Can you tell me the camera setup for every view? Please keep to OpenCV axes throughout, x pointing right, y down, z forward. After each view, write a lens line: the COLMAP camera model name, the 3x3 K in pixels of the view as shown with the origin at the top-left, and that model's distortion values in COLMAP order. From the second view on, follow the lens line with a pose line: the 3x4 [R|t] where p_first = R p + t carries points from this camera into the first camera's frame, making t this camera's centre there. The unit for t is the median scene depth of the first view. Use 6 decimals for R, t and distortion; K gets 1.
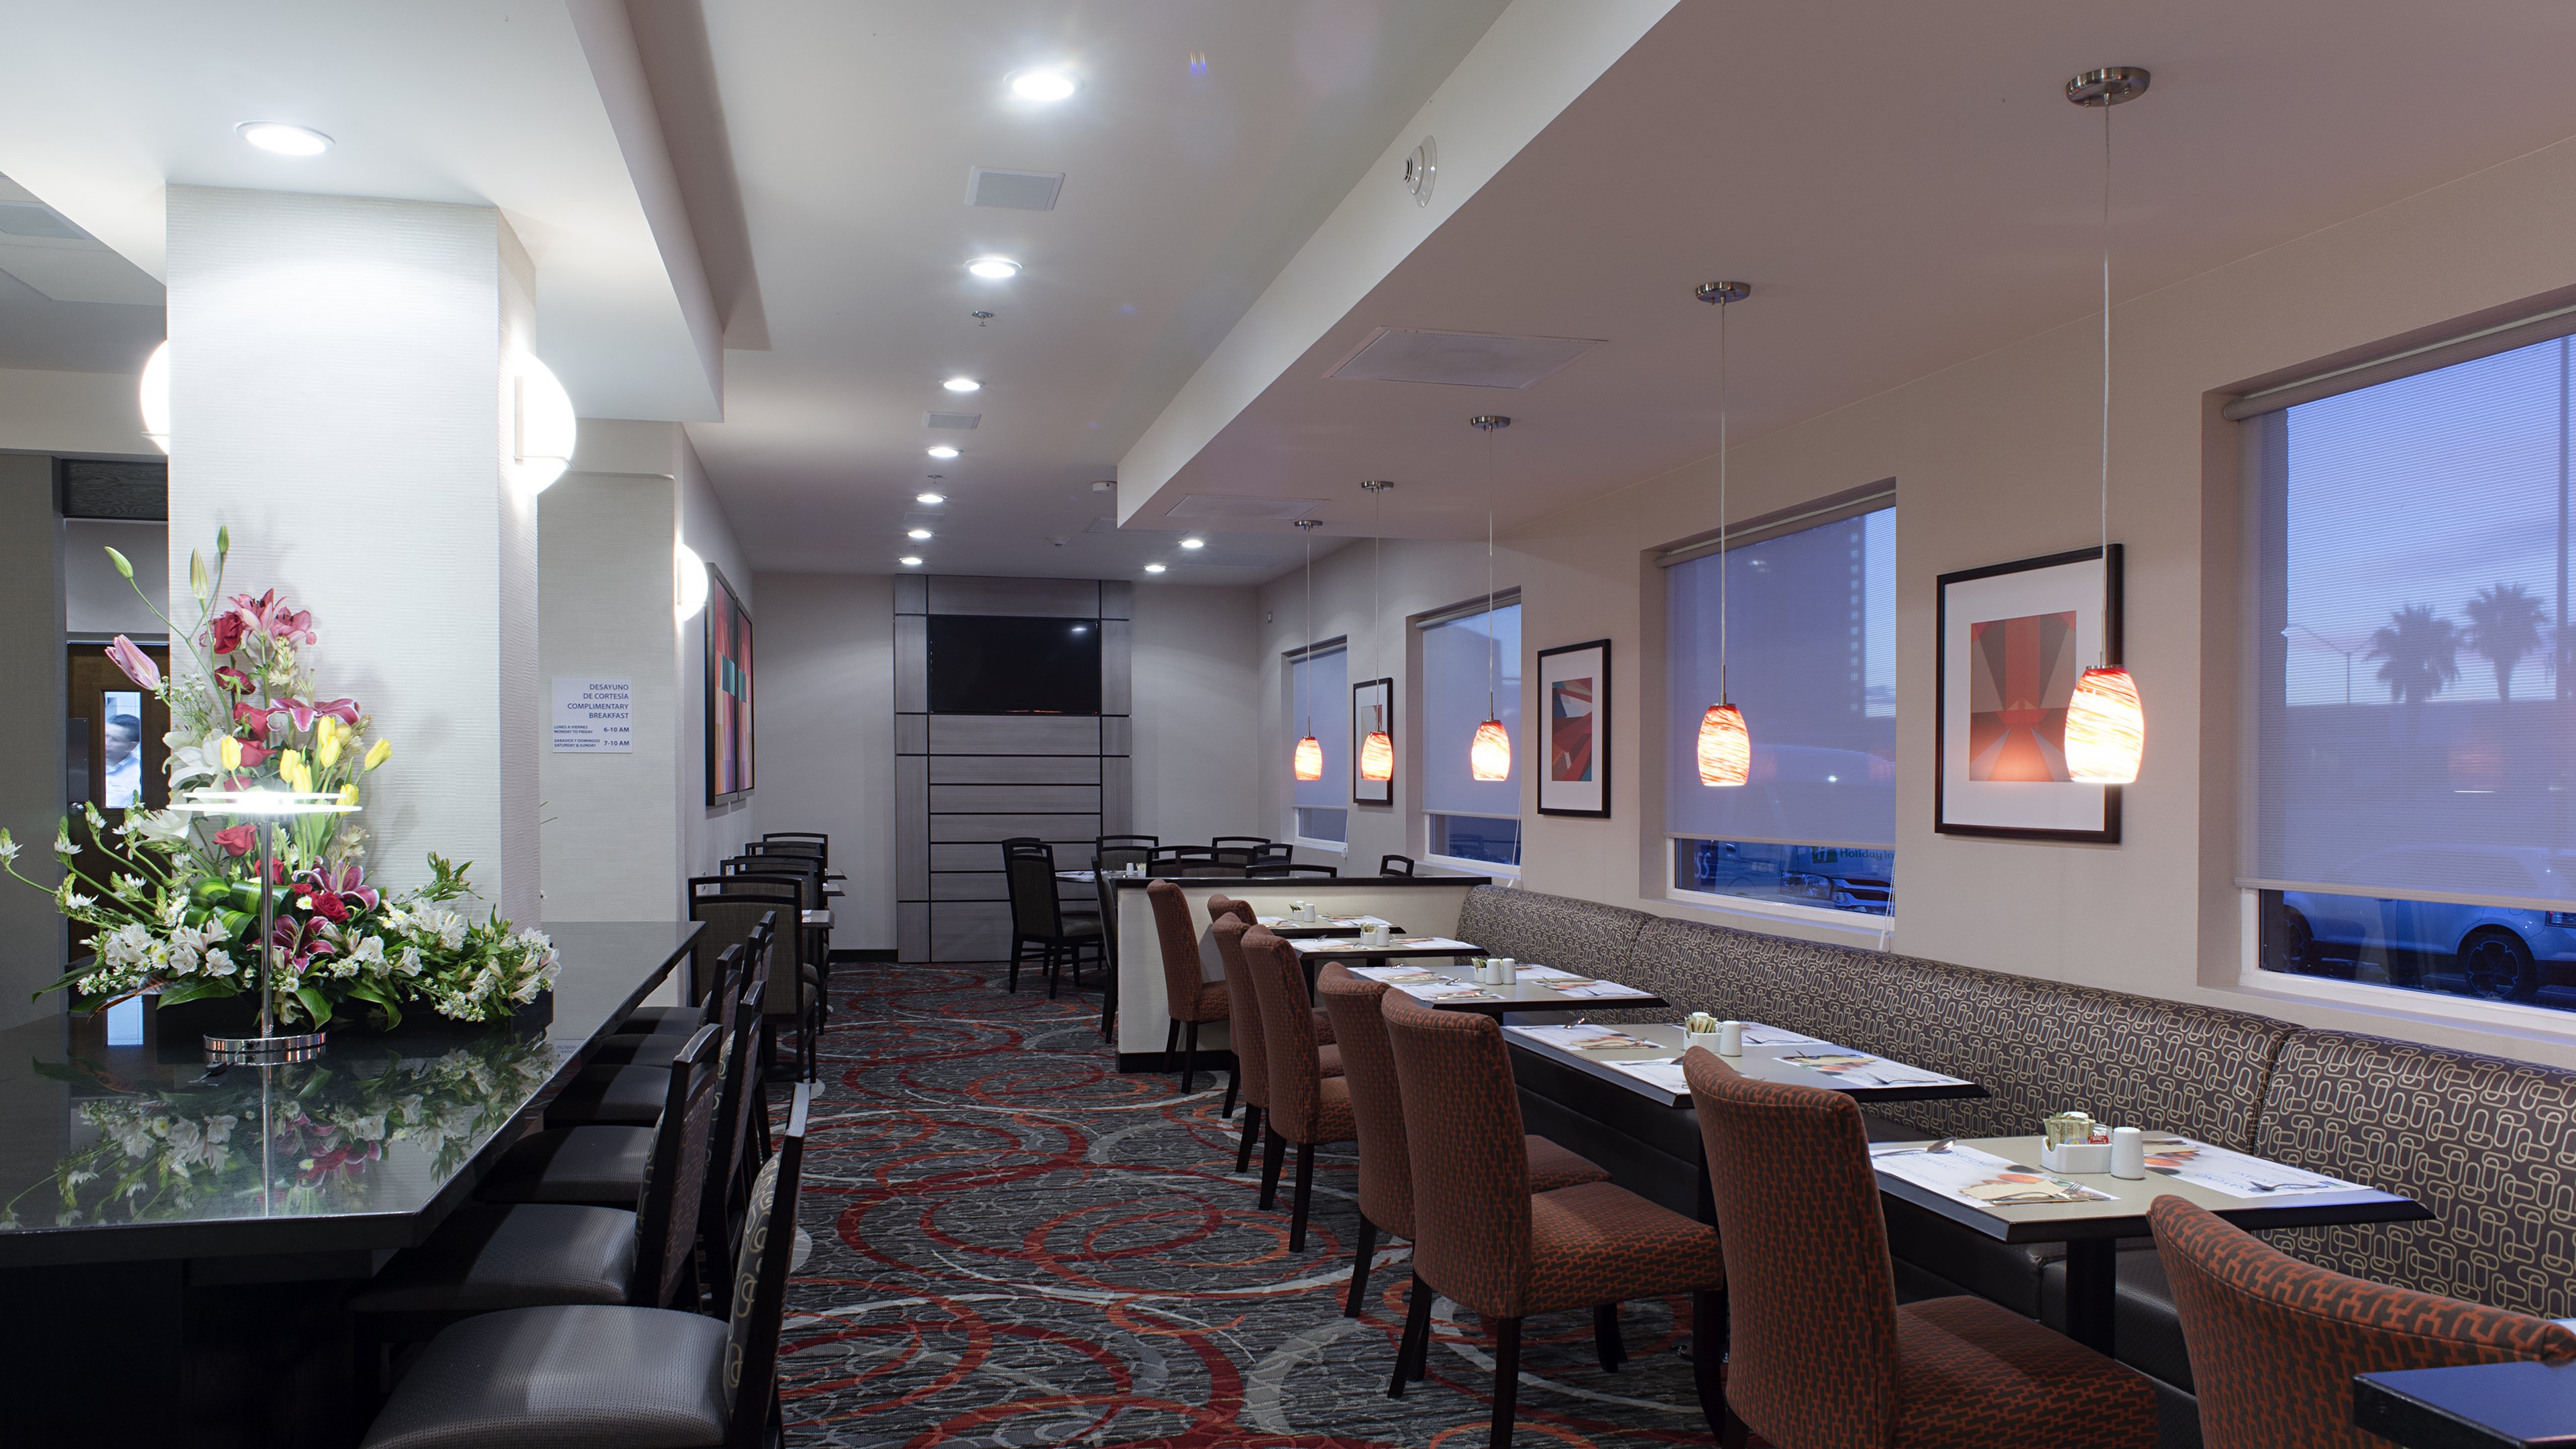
lens RADIAL K [[1872.0, 0, 1288.0], [0, 1872.0, 724.5], [0, 0, 1]] dist [-0.032696, 0.005353]
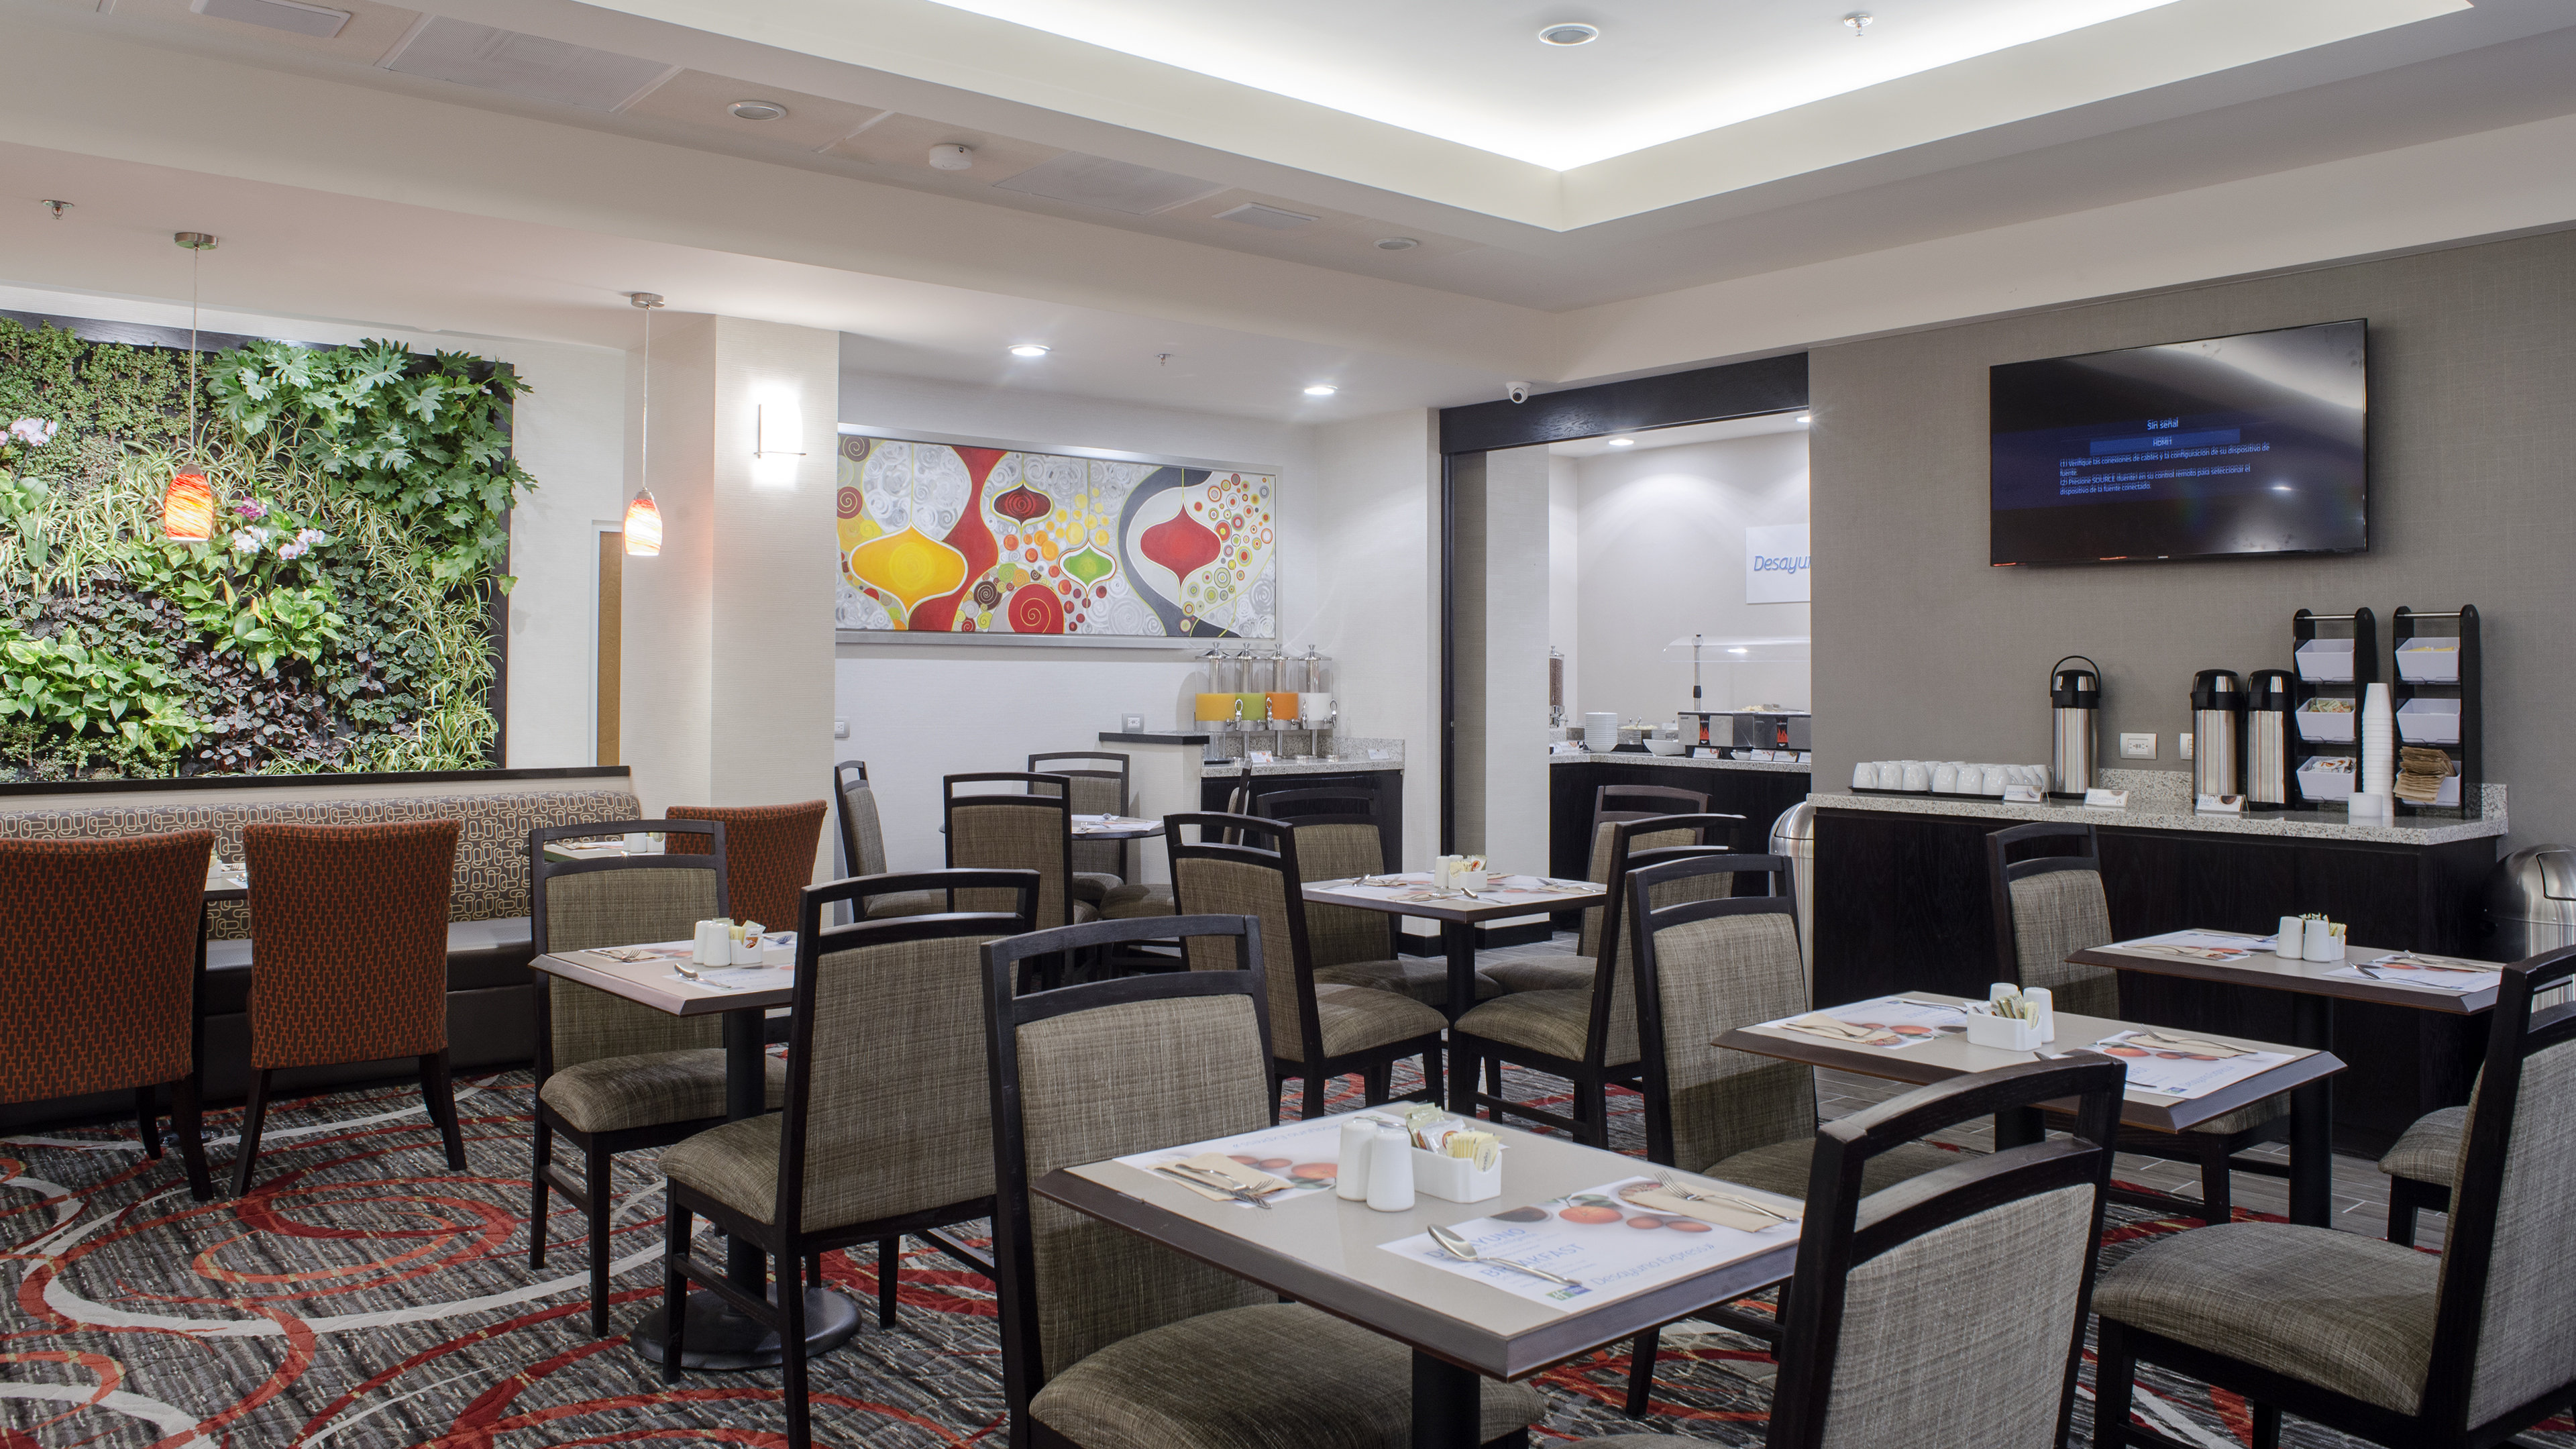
lens RADIAL K [[1872.0, 0, 1288.0], [0, 1872.0, 724.5], [0, 0, 1]] dist [-0.032696, 0.005353]
pose [[0.458333, 0.037957, -0.887970, 0.428812], [0.018680, 0.998456, 0.052322, 0.028507], [0.888584, -0.040568, 0.456916, 0.834350]]
